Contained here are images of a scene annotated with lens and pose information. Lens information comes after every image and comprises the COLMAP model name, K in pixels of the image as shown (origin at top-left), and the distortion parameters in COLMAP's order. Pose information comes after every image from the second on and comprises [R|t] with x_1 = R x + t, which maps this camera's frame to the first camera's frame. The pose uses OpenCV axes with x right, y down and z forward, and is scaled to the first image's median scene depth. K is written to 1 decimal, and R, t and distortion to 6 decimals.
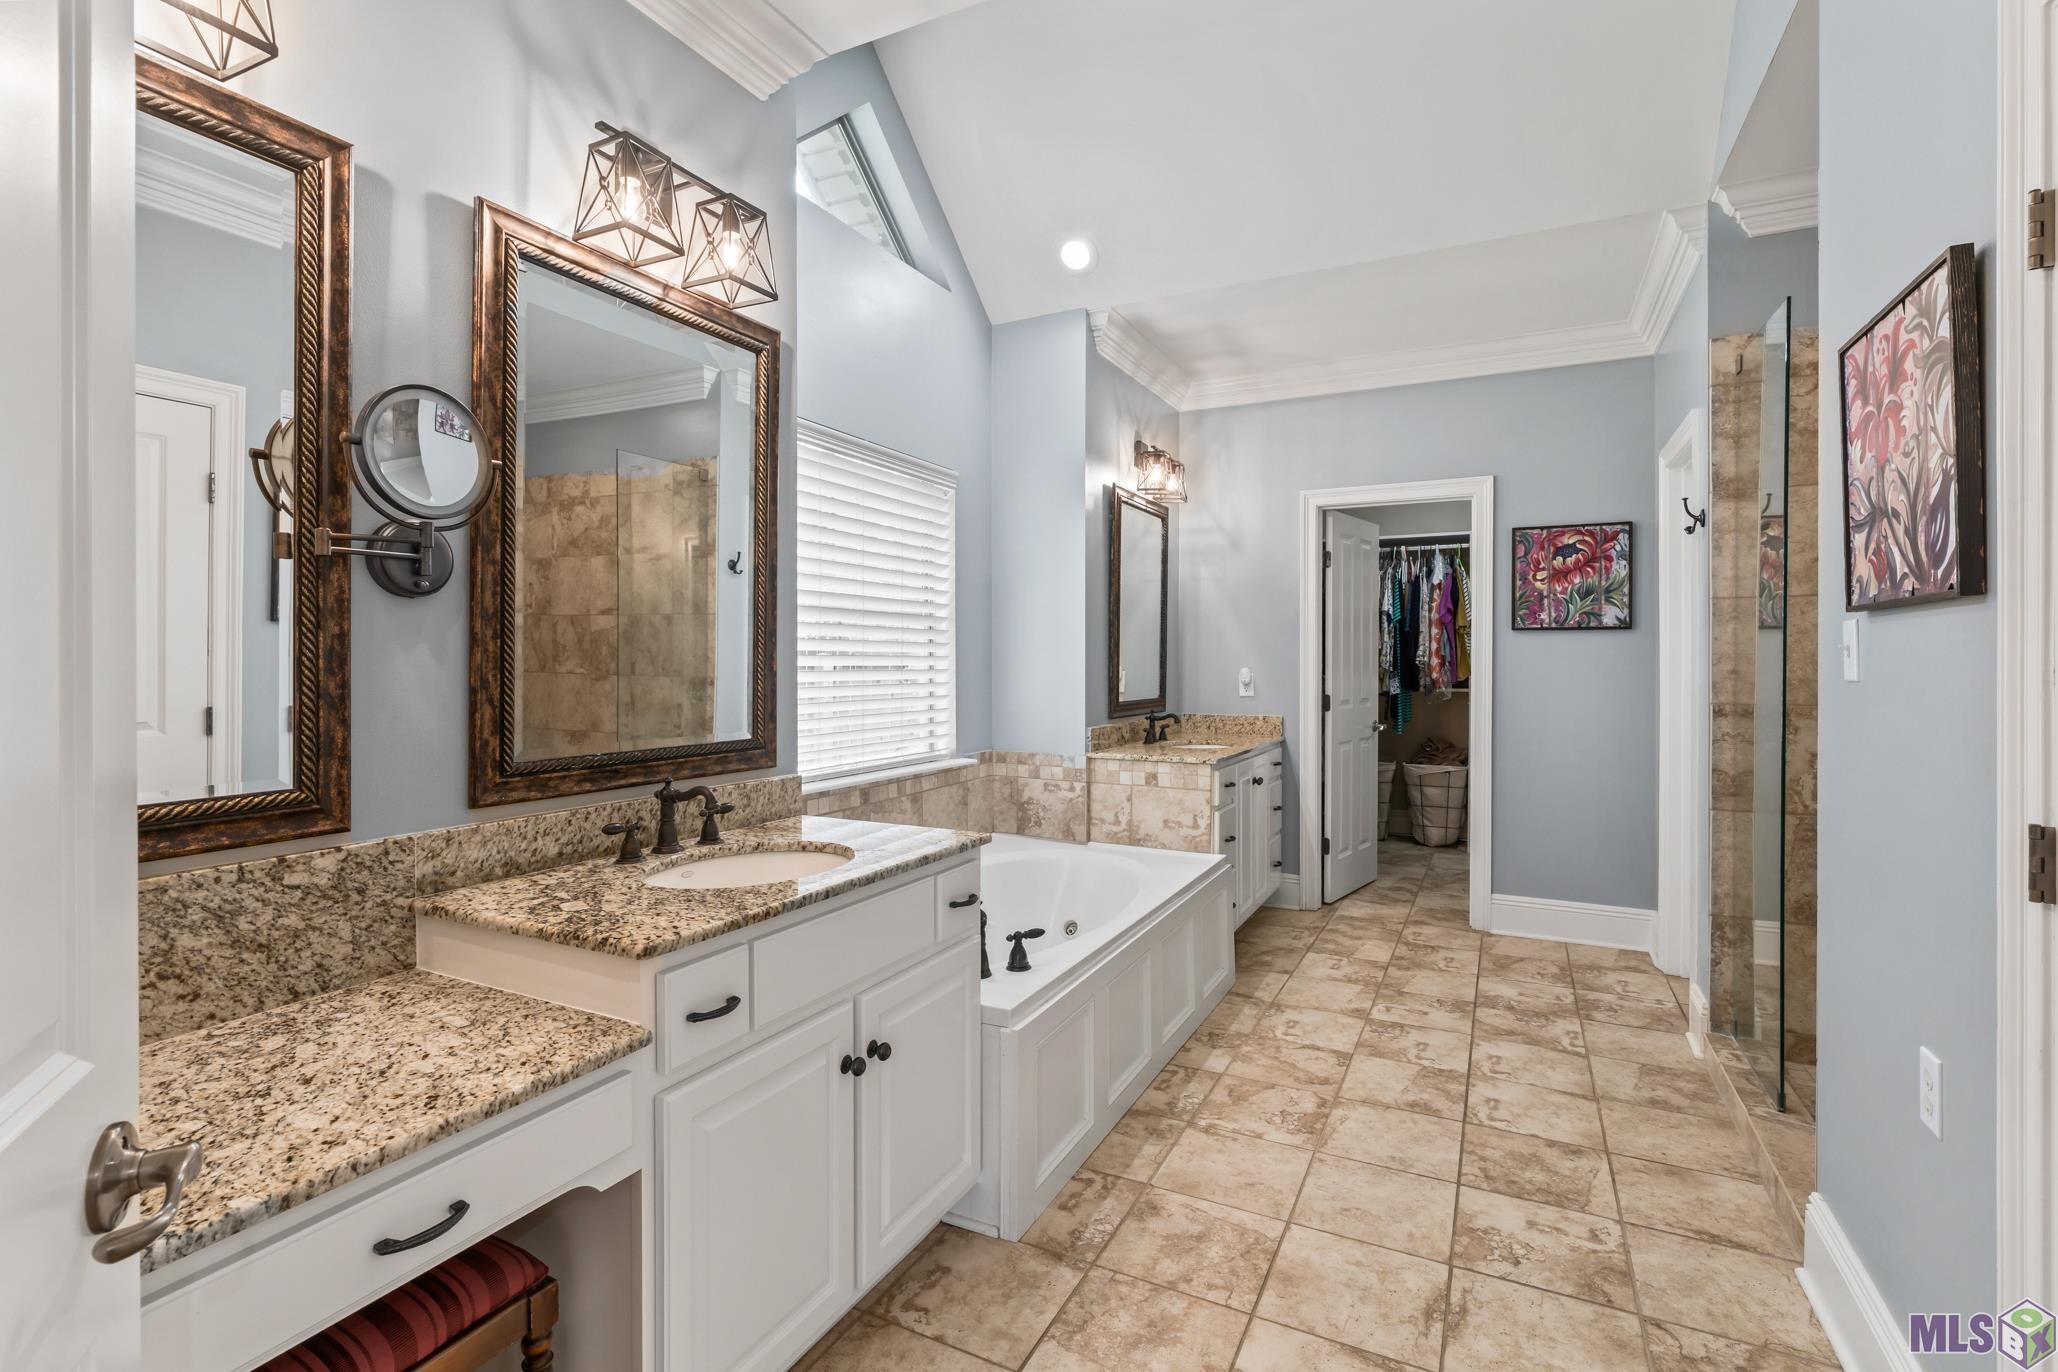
lens RADIAL K [[944.7, 0, 1032.9], [0, 944.7, 666.5], [0, 0, 1]] dist [-0.005753, 0.000454]
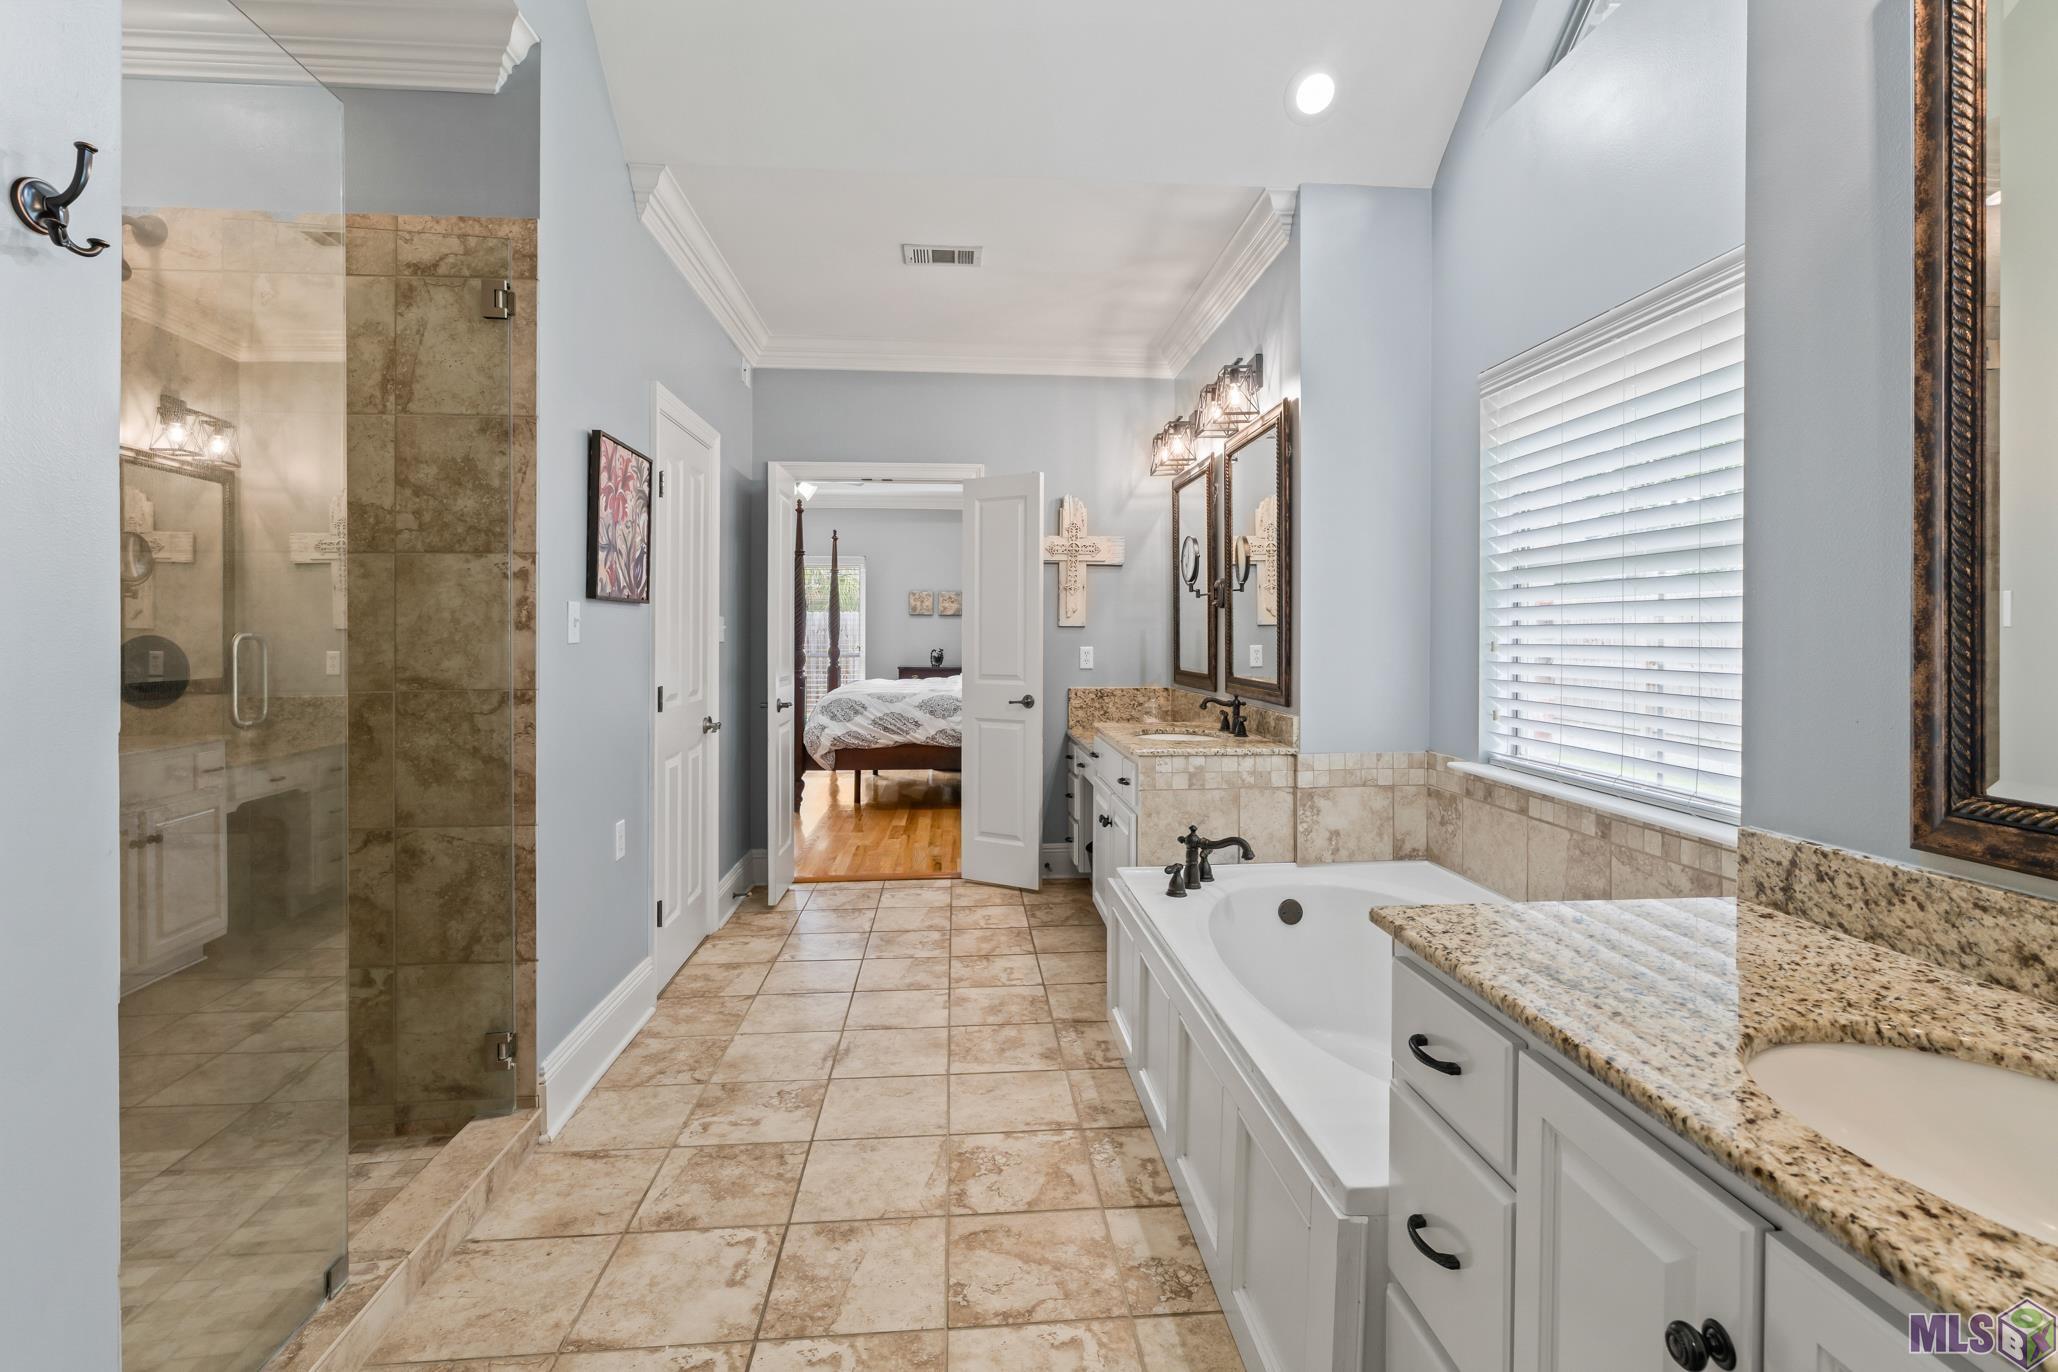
lens RADIAL K [[944.7, 0, 1037.7], [0, 944.7, 639.7], [0, 0, 1]] dist [-0.005753, 0.000454]
pose [[-0.849745, -0.000594, -0.527194, 0.713715], [-0.006173, 0.999942, 0.008824, -0.005056], [0.527158, 0.010752, -0.849699, 1.816712]]
